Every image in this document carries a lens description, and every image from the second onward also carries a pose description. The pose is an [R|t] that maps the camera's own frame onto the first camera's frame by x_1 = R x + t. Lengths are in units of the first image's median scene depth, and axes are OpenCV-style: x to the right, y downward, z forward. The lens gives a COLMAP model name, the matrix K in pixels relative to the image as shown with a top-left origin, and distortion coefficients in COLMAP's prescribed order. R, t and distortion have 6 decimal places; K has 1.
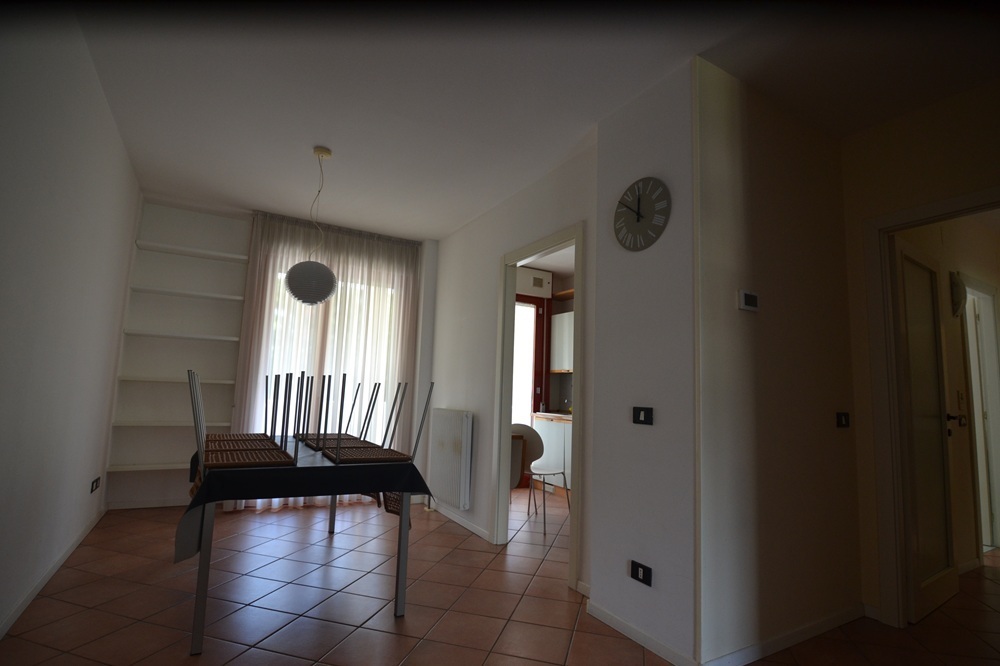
lens RADIAL K [[488.2, 0, 499.4], [0, 488.2, 332.1], [0, 0, 1]] dist [-0.014961, -0.005059]
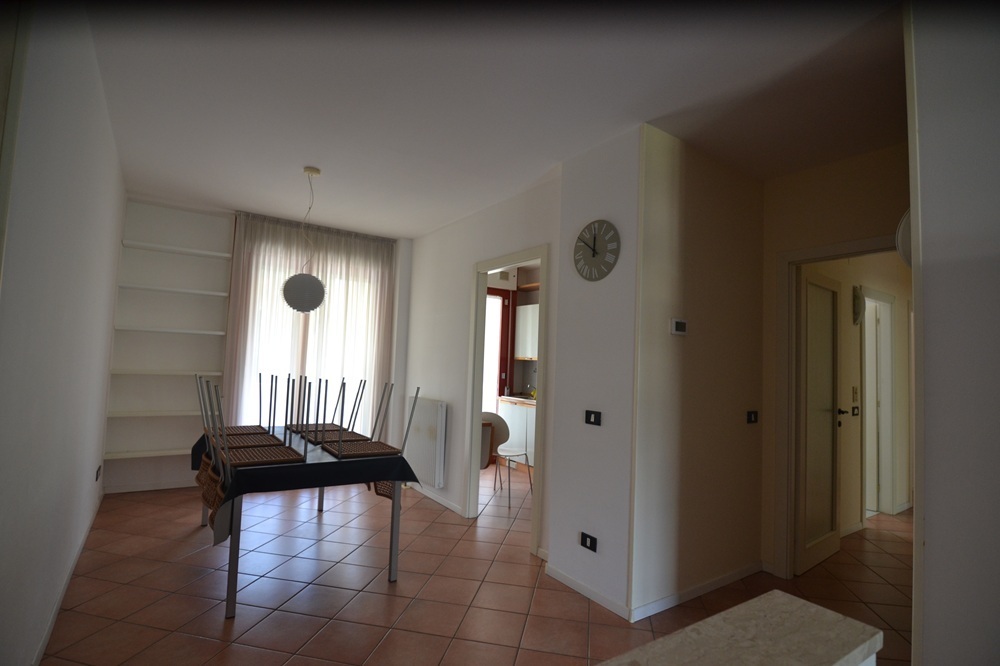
lens RADIAL K [[488.2, 0, 499.9], [0, 488.2, 332.1], [0, 0, 1]] dist [-0.014961, -0.005059]
pose [[0.996779, 0.007375, 0.079856, -0.028161], [-0.012413, 0.997950, 0.062777, -0.081680], [-0.079229, -0.063566, 0.994828, -0.134294]]
